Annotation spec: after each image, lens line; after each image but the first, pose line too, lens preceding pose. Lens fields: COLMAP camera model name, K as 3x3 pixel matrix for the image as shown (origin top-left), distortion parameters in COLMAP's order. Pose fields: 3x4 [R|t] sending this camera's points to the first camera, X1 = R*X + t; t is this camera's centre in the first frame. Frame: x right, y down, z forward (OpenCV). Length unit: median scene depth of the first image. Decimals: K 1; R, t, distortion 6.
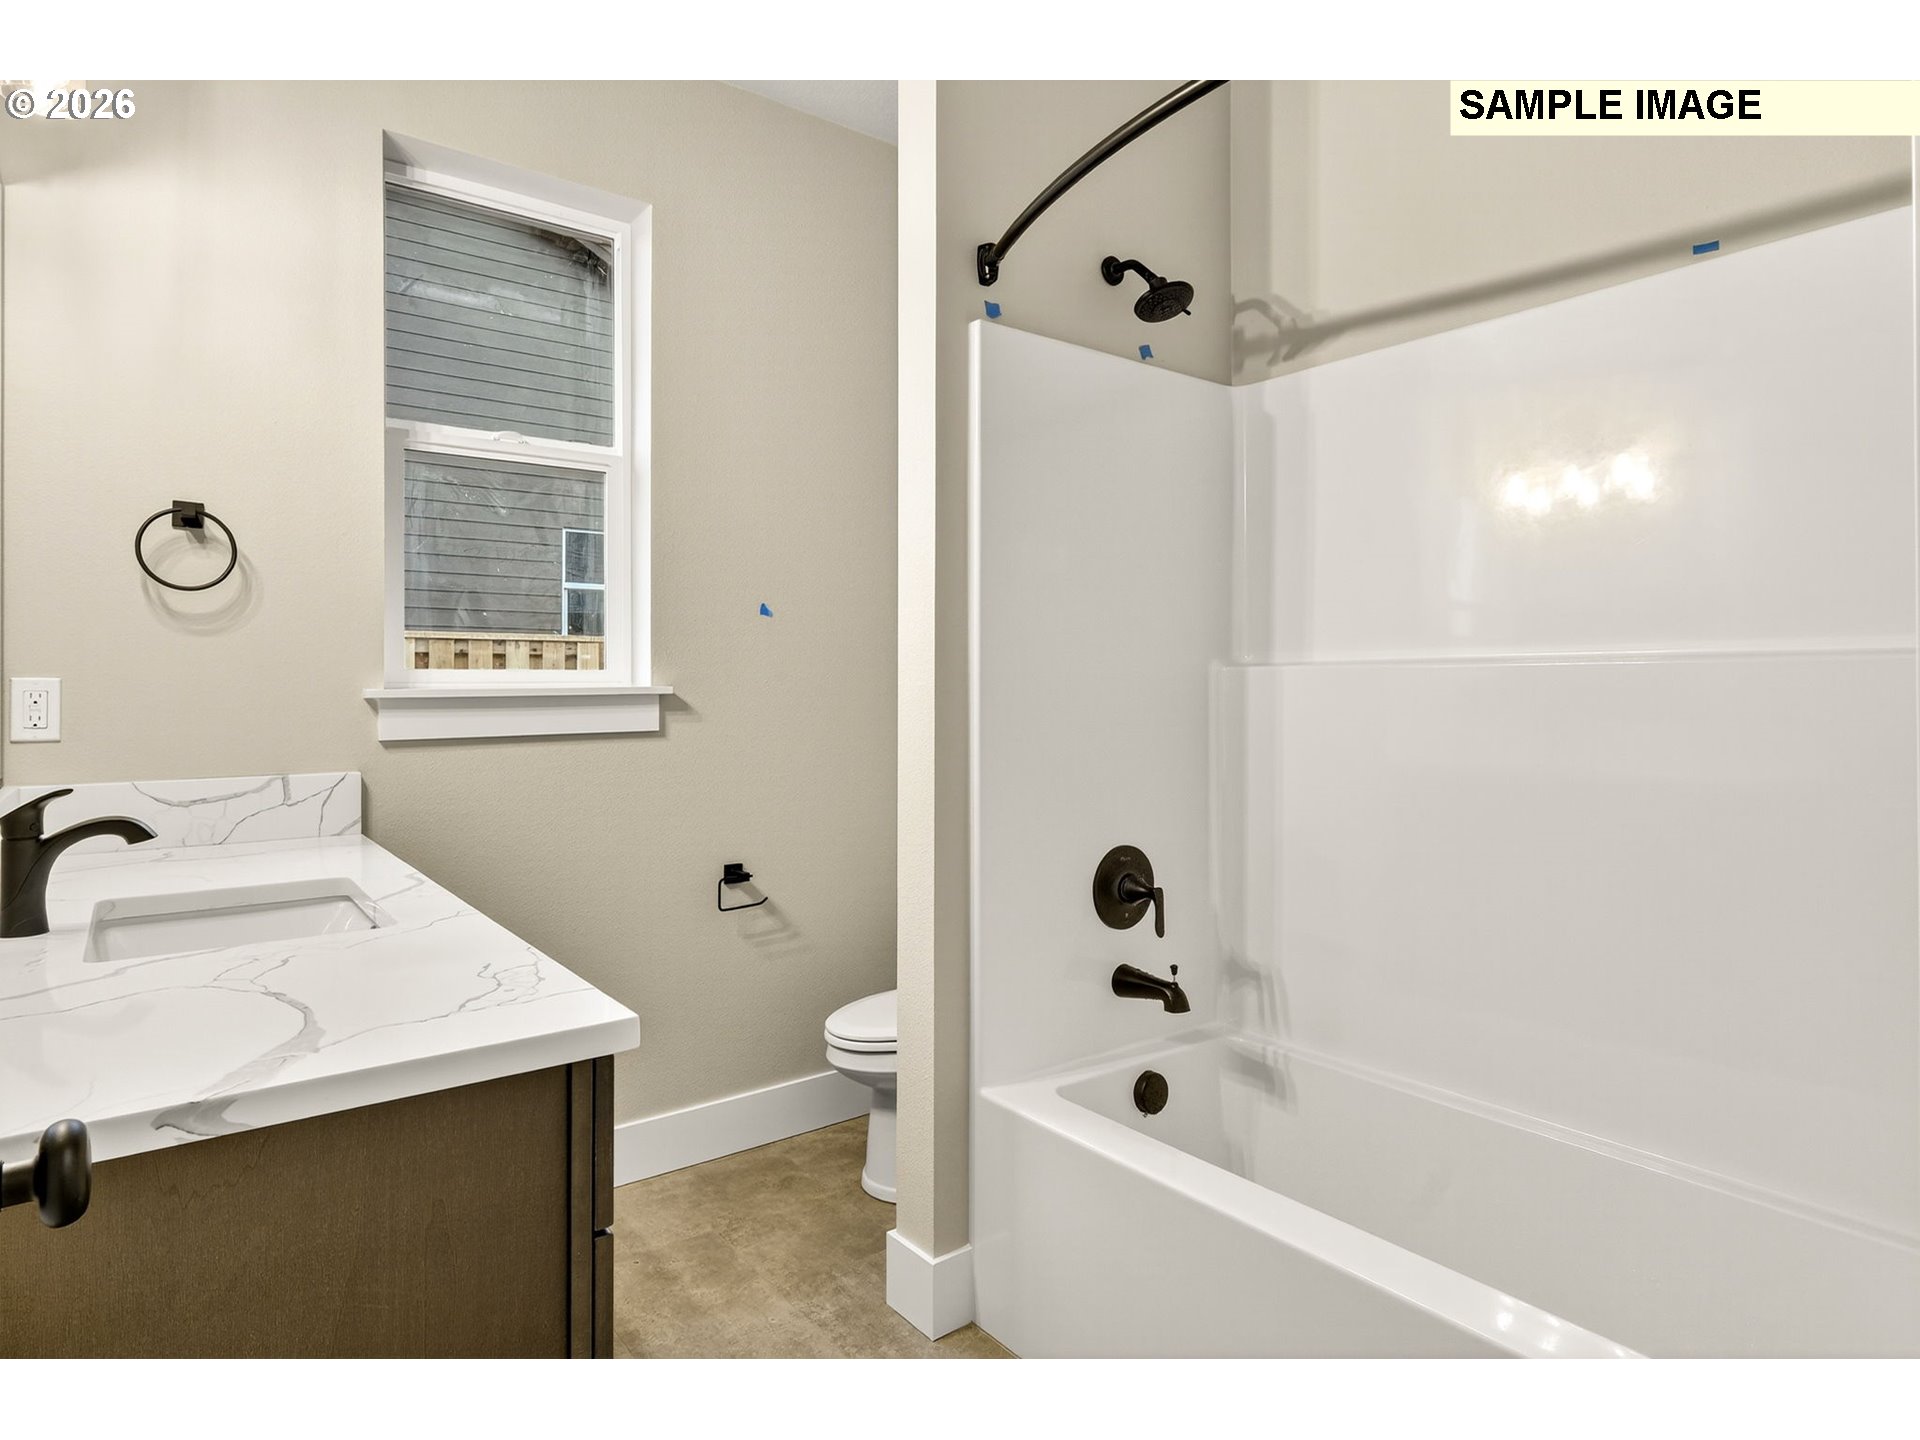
lens RADIAL K [[1016.2, 0, 959.6], [0, 1016.2, 679.7], [0, 0, 1]] dist [-0.001552, -0.000884]
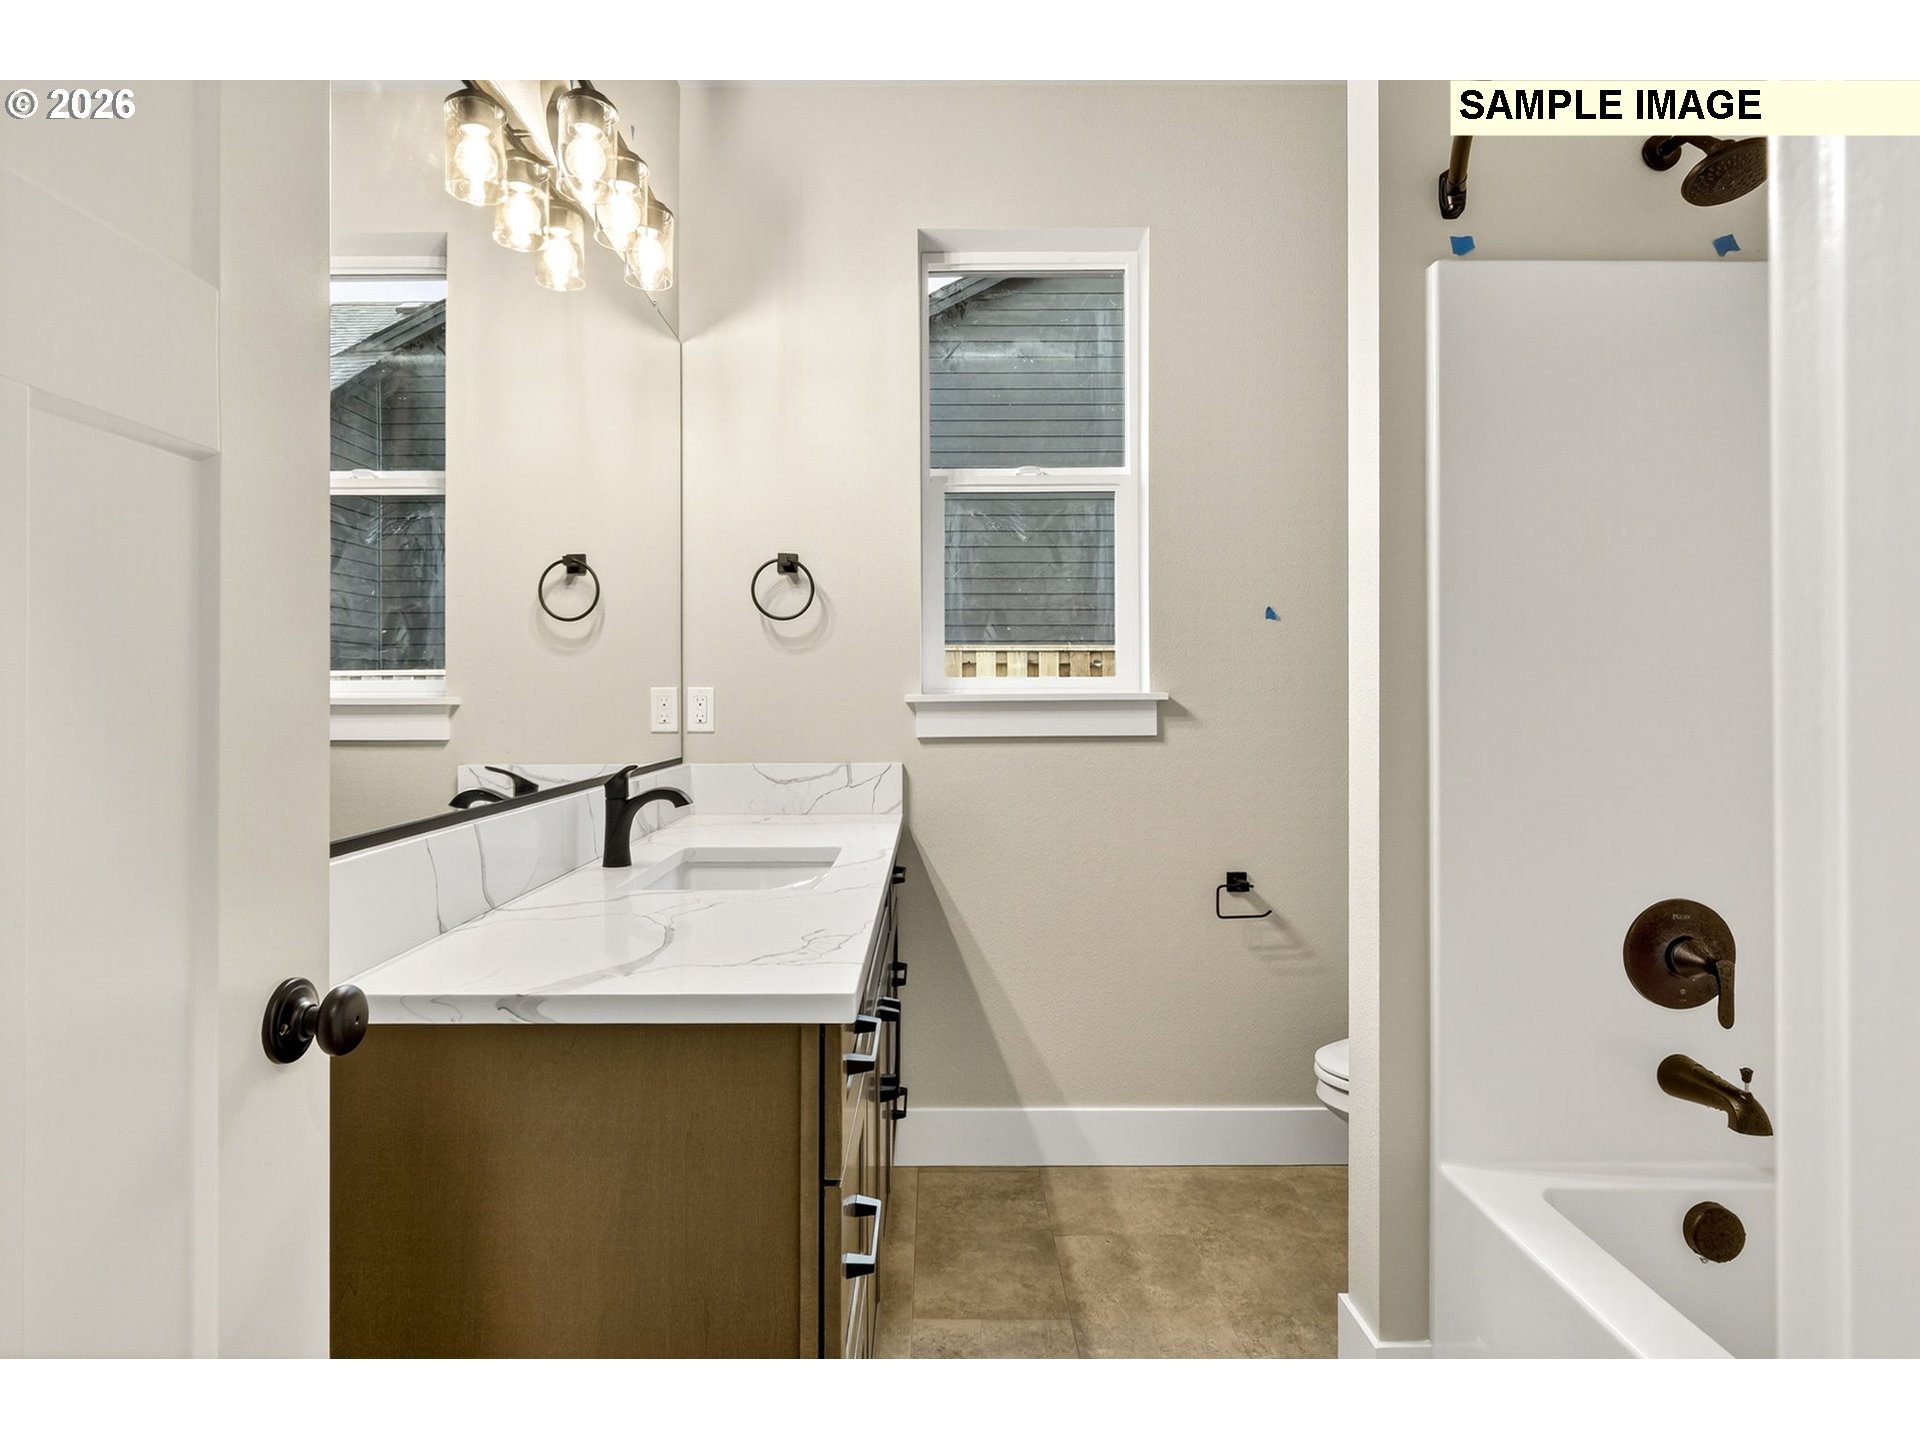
lens RADIAL K [[987.9, 0, 956.9], [0, 987.9, 685.8], [0, 0, 1]] dist [-0.000539, -0.008863]
pose [[0.809203, -0.006175, -0.587497, 0.150385], [0.005924, 0.999980, -0.002350, 0.001459], [0.587499, -0.001578, 0.809223, 0.078941]]
